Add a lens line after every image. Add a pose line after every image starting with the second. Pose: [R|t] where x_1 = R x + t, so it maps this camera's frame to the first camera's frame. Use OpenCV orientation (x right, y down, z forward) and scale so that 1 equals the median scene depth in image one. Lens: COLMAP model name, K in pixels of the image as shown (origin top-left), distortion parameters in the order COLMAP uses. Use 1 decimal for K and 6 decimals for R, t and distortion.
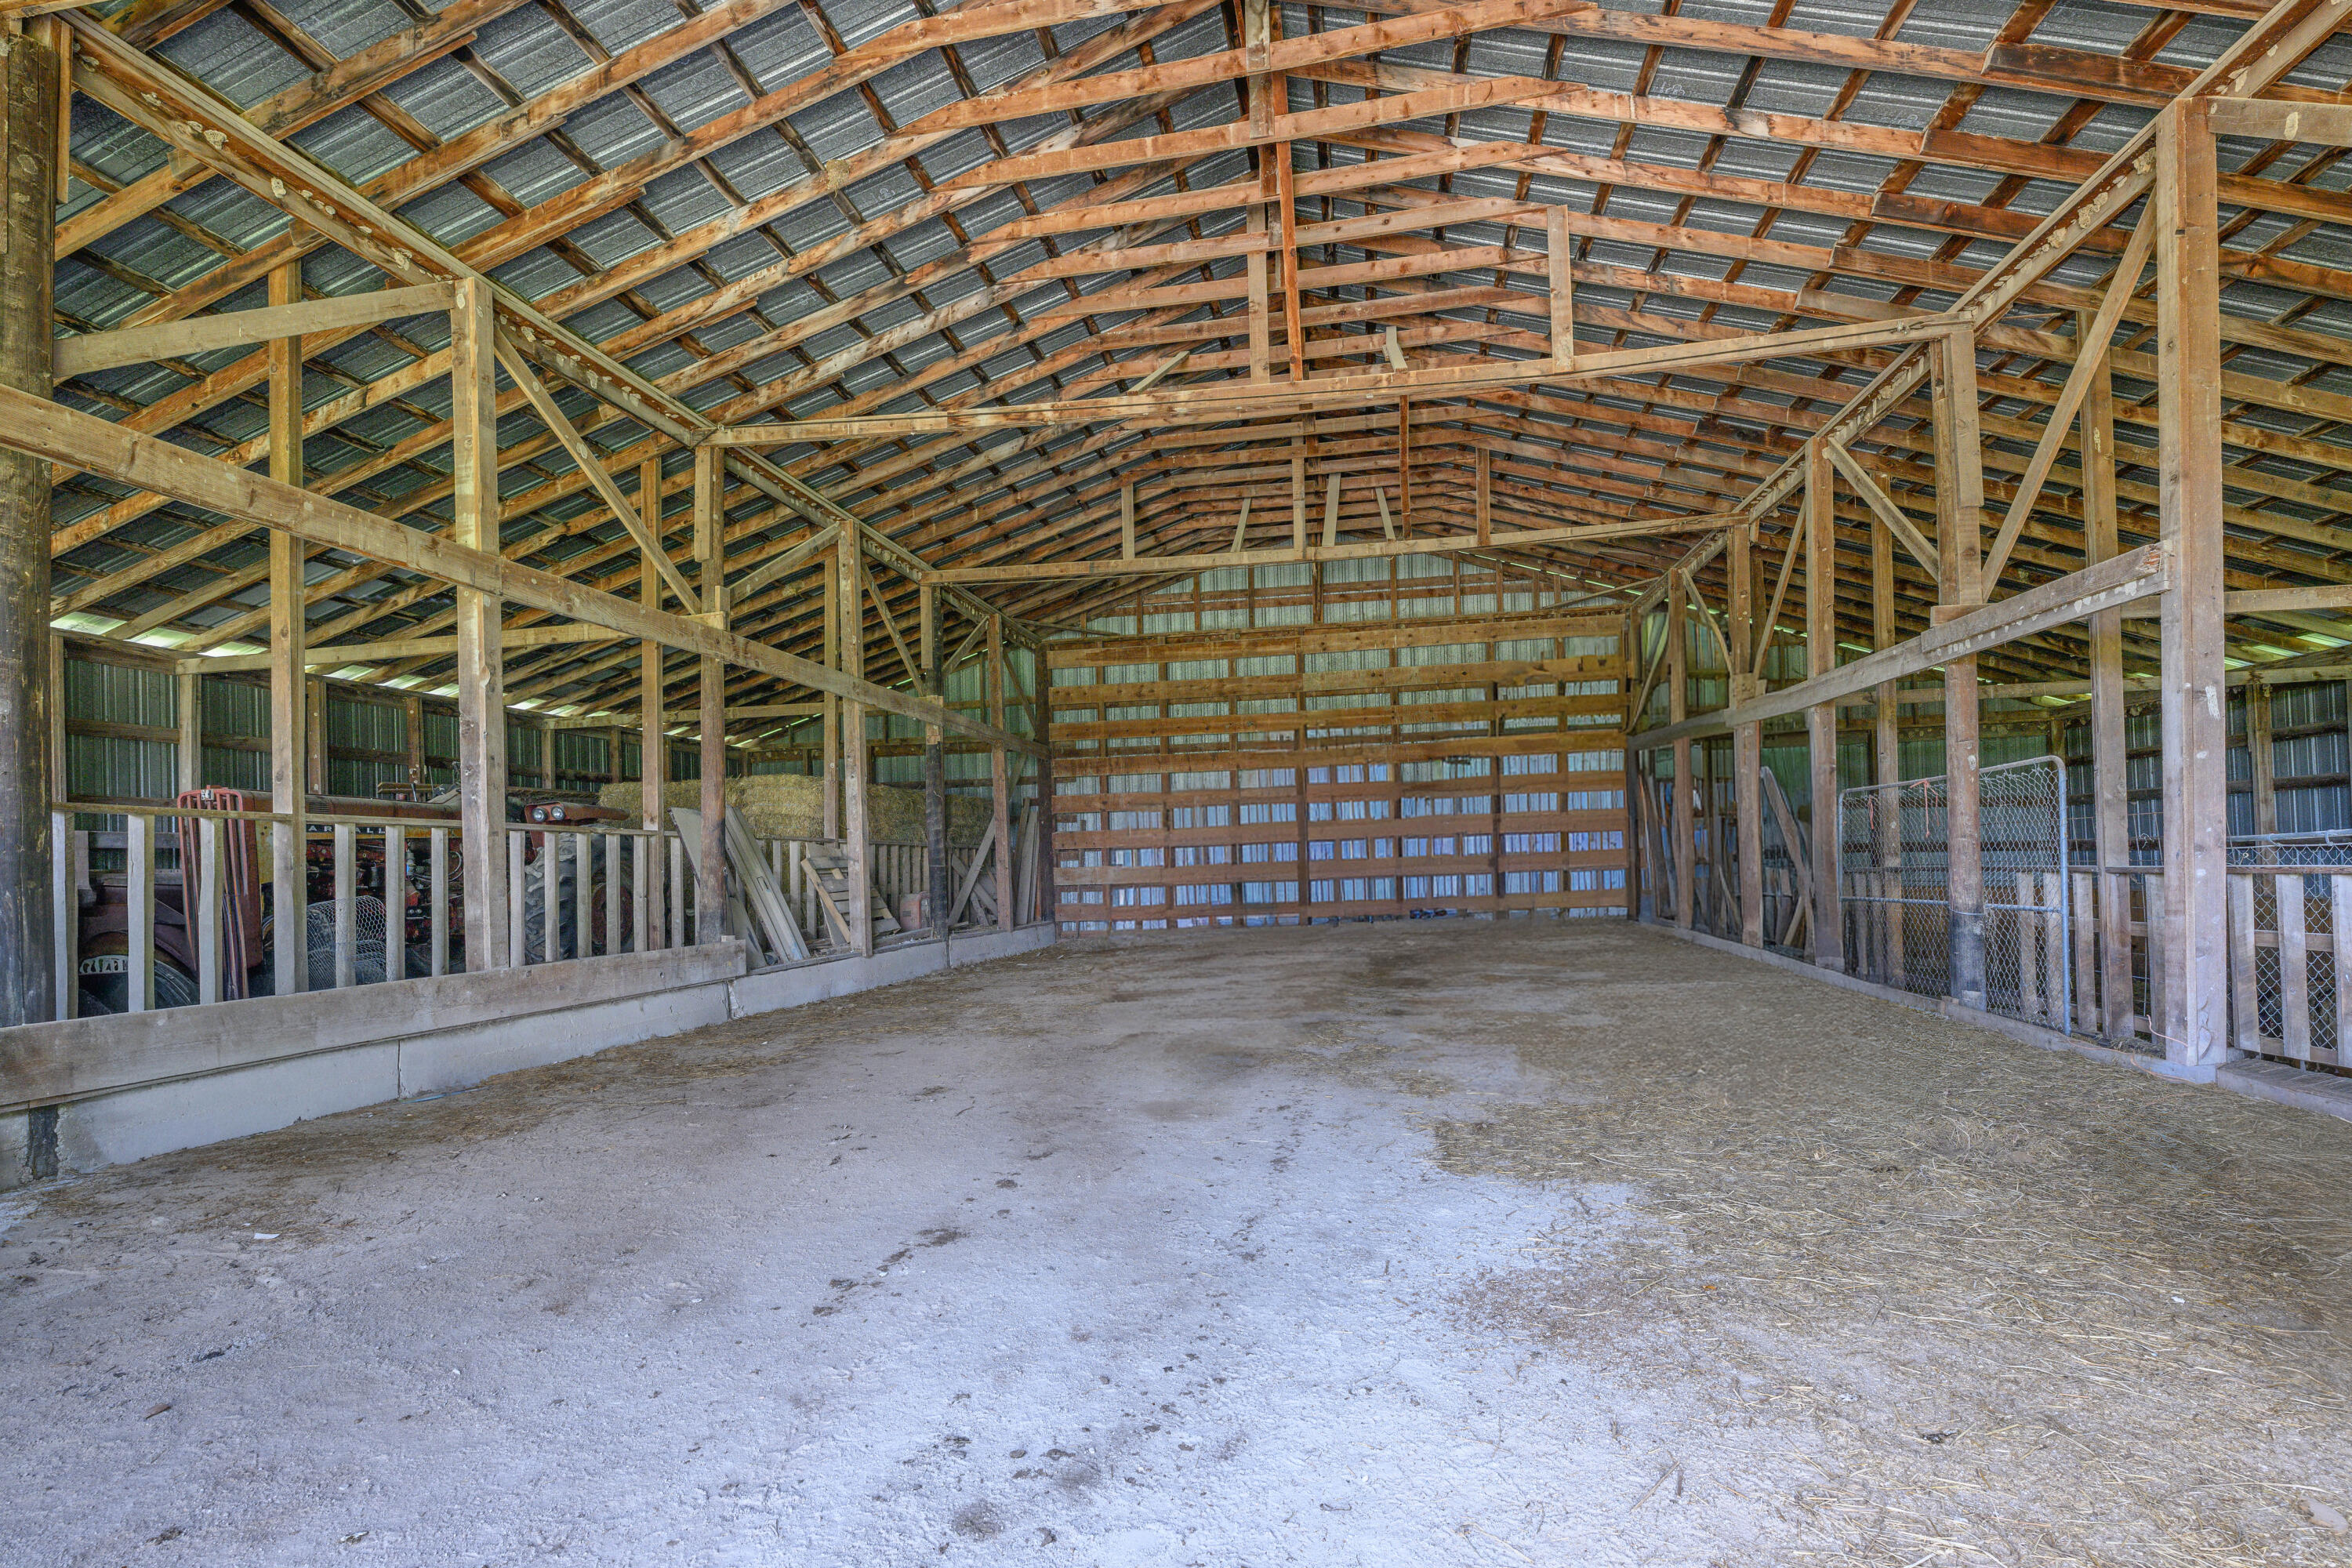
lens RADIAL K [[1053.0, 0, 1138.1], [0, 1053.0, 841.5], [0, 0, 1]] dist [-0.017552, 0.005108]
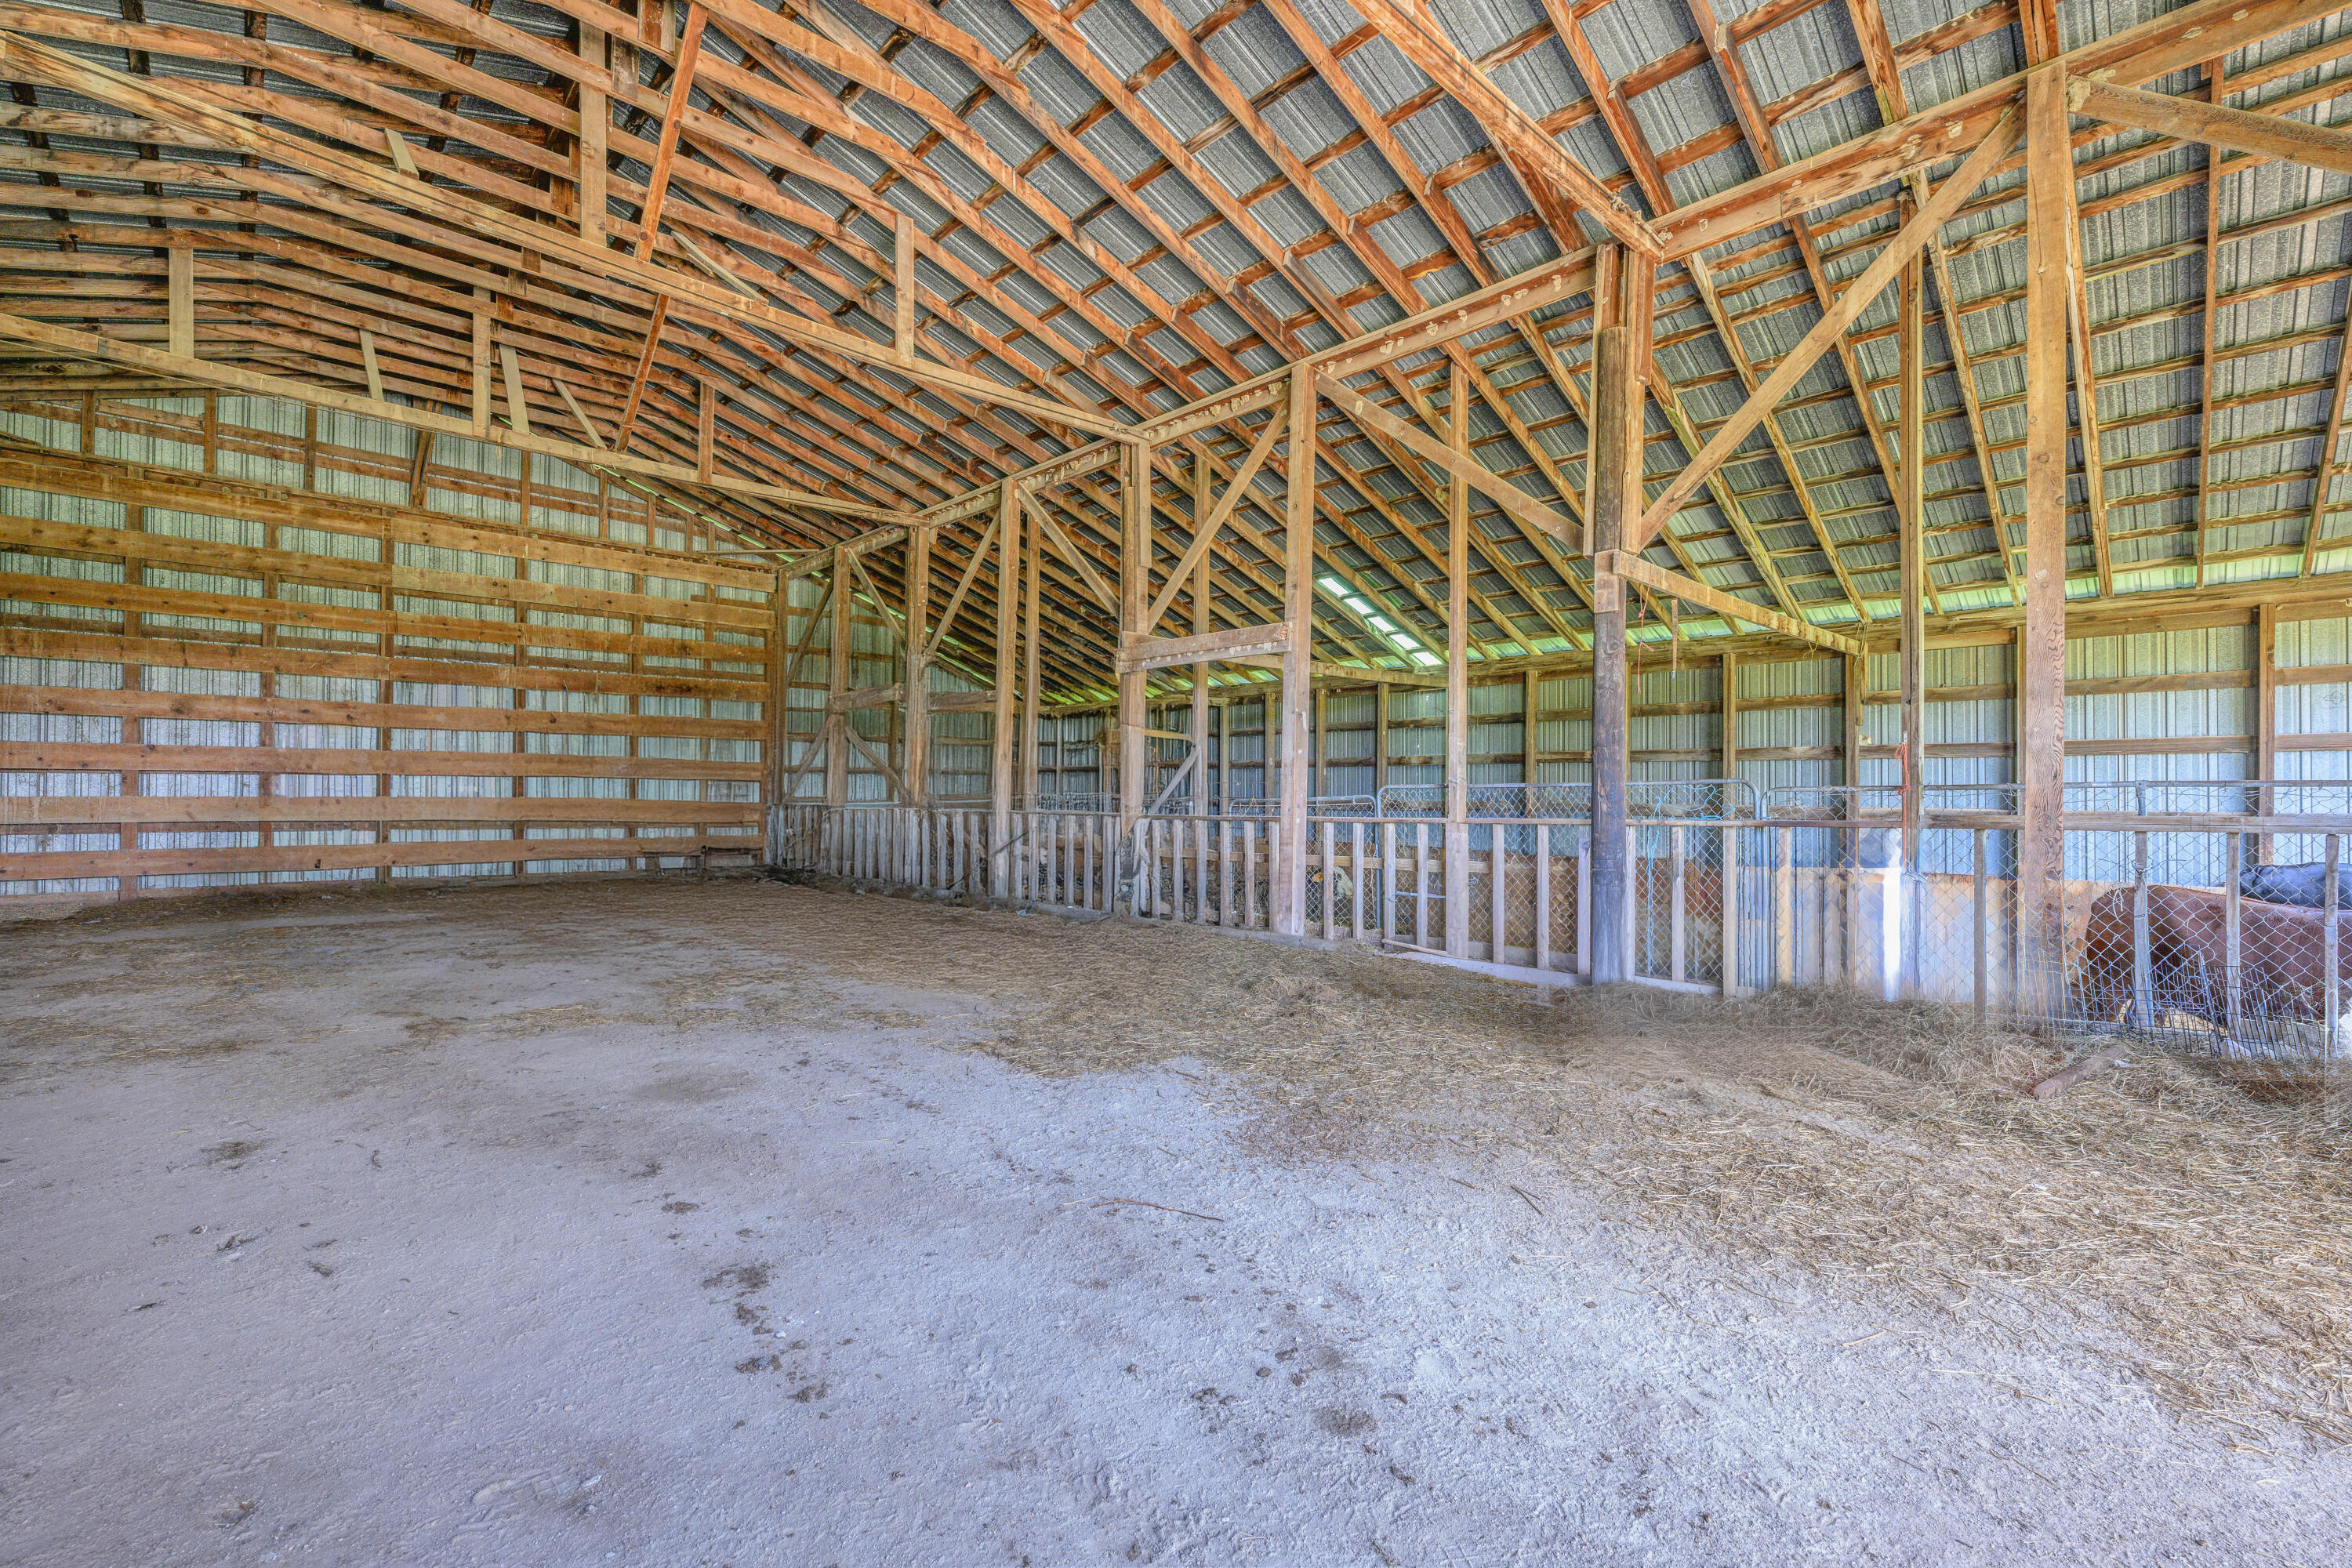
lens RADIAL K [[1005.7, 0, 1176.0], [0, 1005.7, 784.0], [0, 0, 1]] dist [-0.001764, 0.000196]
pose [[0.575819, 0.035702, 0.816797, -0.278359], [-0.034832, 0.999210, -0.019120, 0.005309], [-0.816835, -0.017441, 0.576608, 0.138707]]
